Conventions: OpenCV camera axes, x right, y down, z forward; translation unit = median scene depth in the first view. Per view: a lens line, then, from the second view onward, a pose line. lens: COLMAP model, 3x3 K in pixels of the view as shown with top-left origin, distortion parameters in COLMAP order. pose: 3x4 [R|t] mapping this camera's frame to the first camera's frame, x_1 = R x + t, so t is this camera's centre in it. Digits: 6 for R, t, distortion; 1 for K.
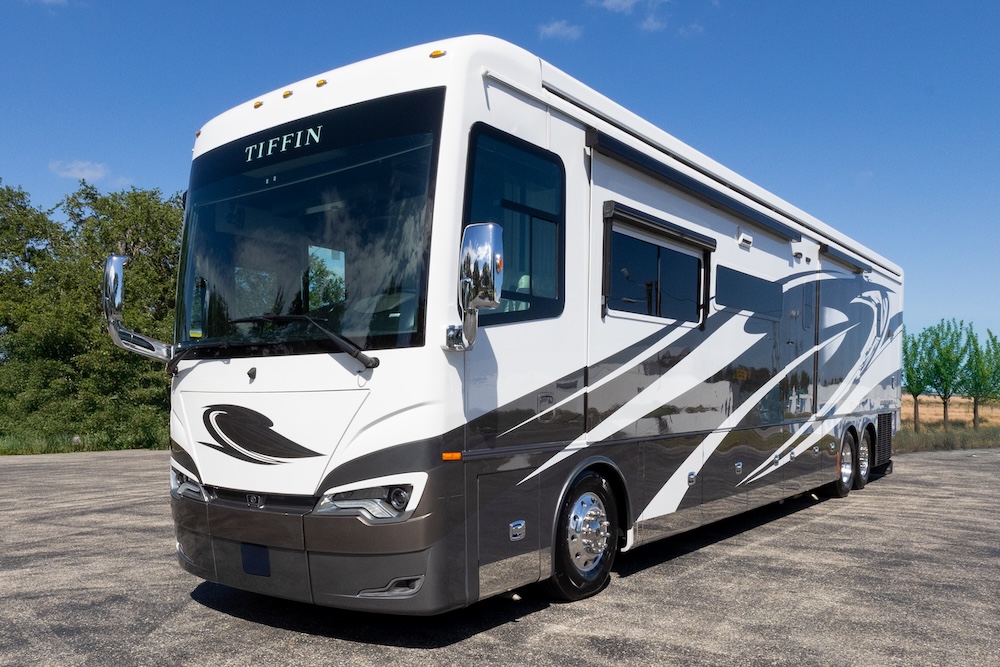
lens RADIAL K [[845.6, 0, 499.9], [0, 845.6, 476.0], [0, 0, 1]] dist [0.002026, -0.002020]
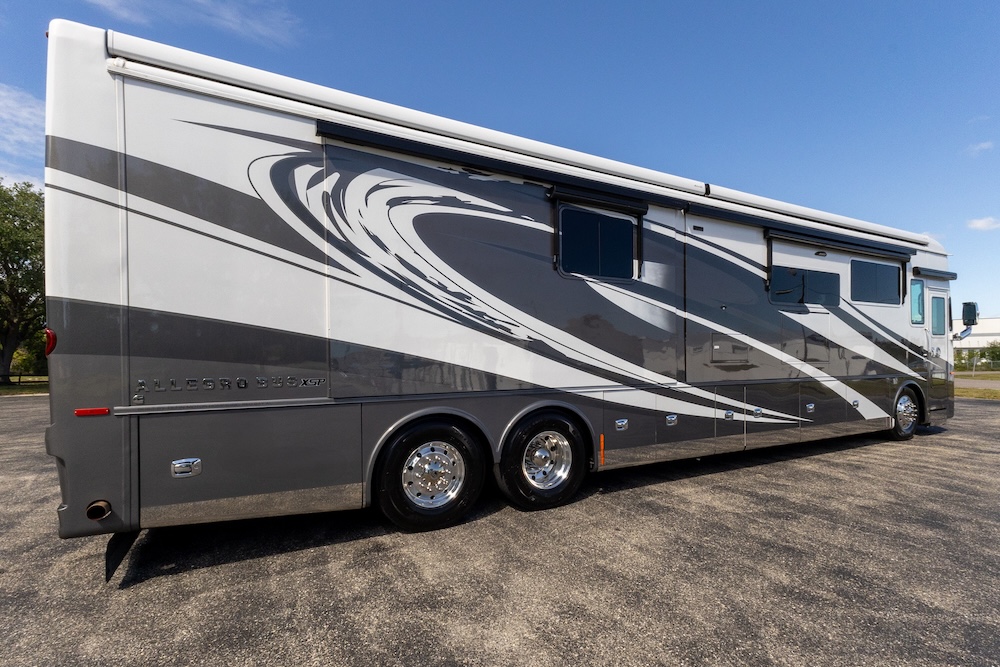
lens RADIAL K [[477.0, 0, 501.2], [0, 477.0, 366.7], [0, 0, 1]] dist [0.034643, -0.014794]
pose [[0.879607, -0.003764, -0.475686, 0.447230], [-0.033294, 0.997029, -0.069454, -0.029598], [0.474534, 0.076929, 0.876869, 0.283988]]
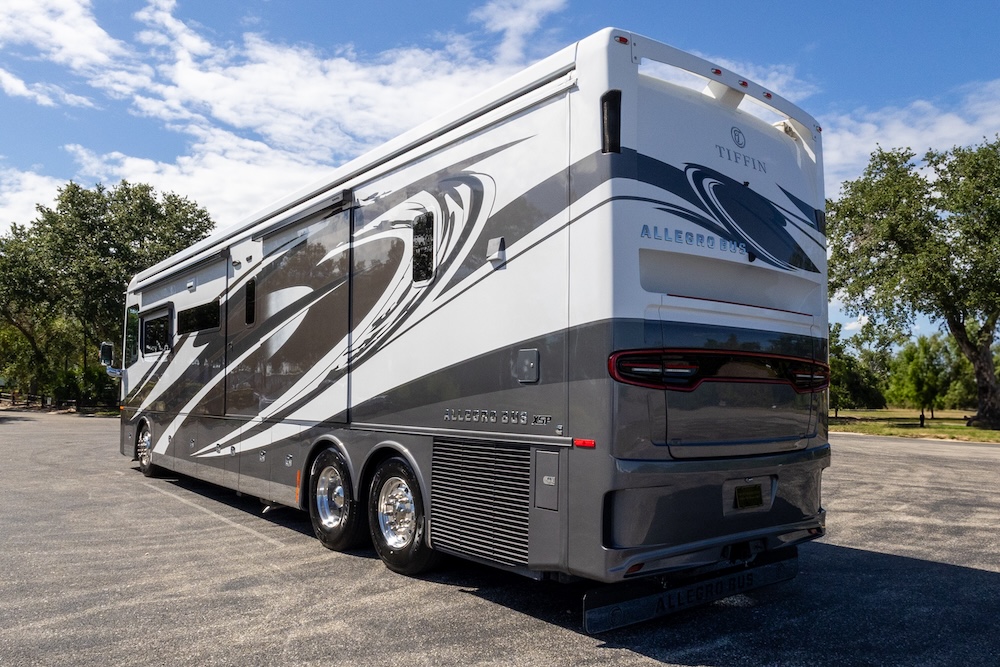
lens RADIAL K [[744.2, 0, 499.0], [0, 744.2, 363.8], [0, 0, 1]] dist [-0.000808, -0.000513]
pose [[-0.281637, -0.031091, -0.959017, 1.516783], [-0.096716, 0.995305, -0.003864, -0.211265], [0.954634, 0.091664, -0.283322, 2.086045]]
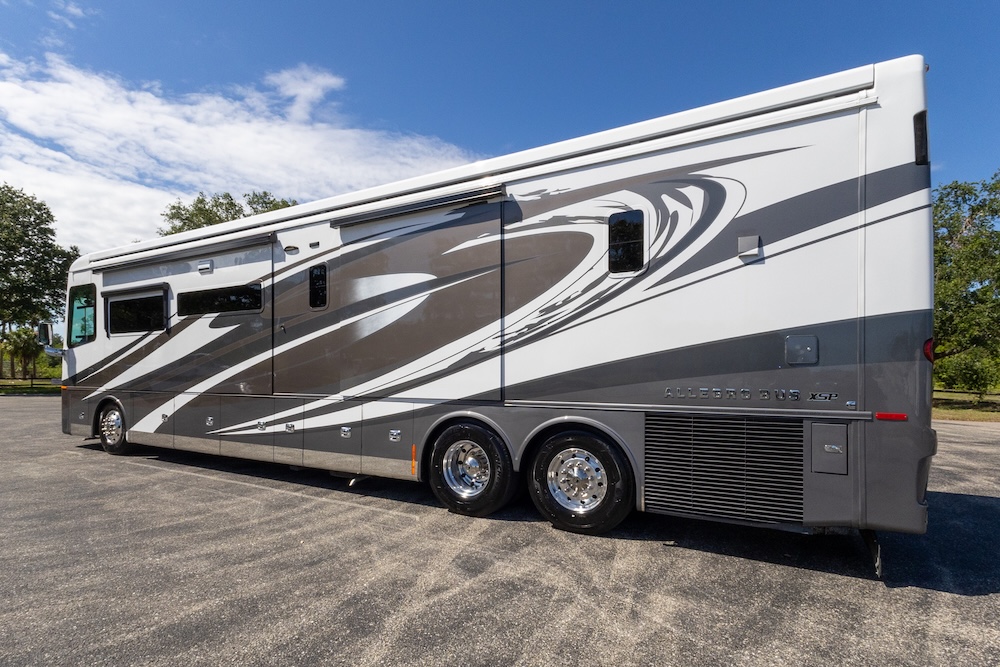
lens RADIAL K [[513.7, 0, 478.4], [0, 513.7, 367.2], [0, 0, 1]] dist [0.021068, -0.000724]
pose [[0.083288, 0.000383, -0.996525, 1.378116], [-0.100391, 0.994916, -0.008008, -0.161320], [0.991456, 0.100709, 0.082903, 1.574021]]
